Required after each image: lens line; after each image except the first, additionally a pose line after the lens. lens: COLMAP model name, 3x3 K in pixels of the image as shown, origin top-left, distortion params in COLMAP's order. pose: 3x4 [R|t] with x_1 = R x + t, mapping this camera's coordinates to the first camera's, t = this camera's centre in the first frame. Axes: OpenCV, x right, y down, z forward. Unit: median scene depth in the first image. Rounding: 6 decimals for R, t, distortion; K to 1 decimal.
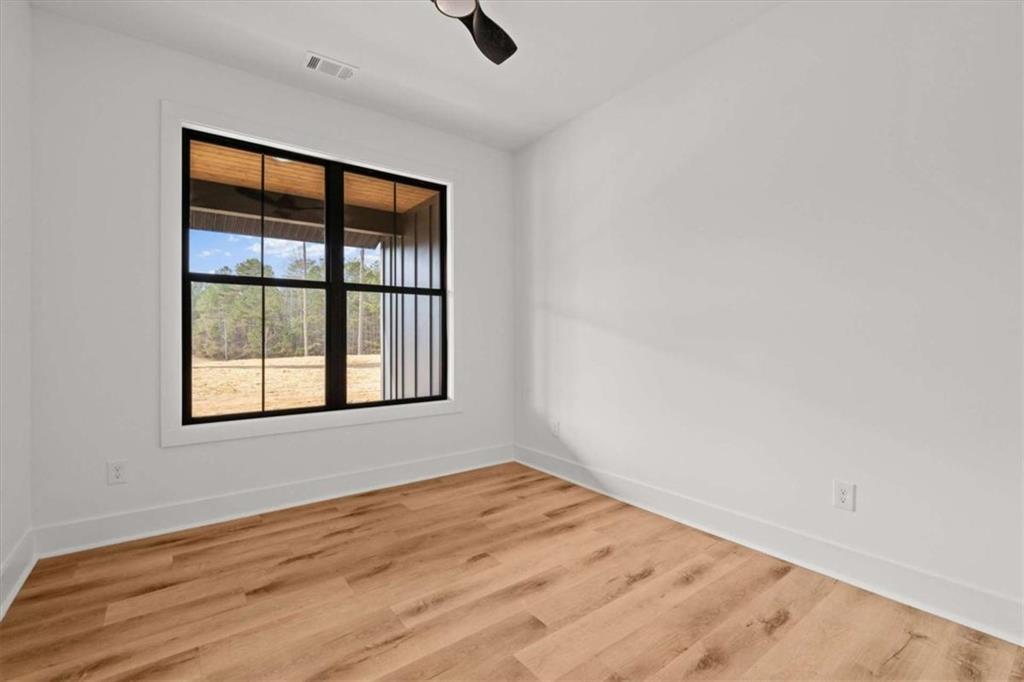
lens RADIAL K [[448.8, 0, 513.2], [0, 448.8, 339.8], [0, 0, 1]] dist [-0.003429, 0.000322]
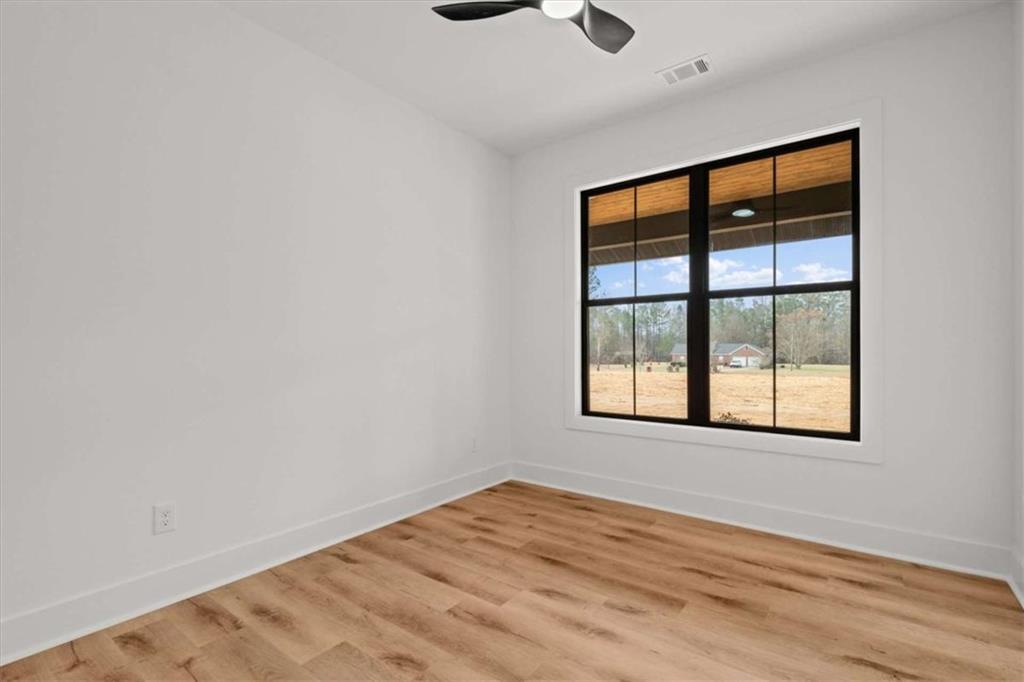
lens RADIAL K [[473.1, 0, 515.2], [0, 473.1, 349.0], [0, 0, 1]] dist [0.010748, -0.000208]
pose [[0.286599, 0.003154, -0.958045, 0.471935], [-0.007213, 0.999973, 0.001134, -0.004845], [0.958023, 0.006585, 0.286614, 0.350965]]
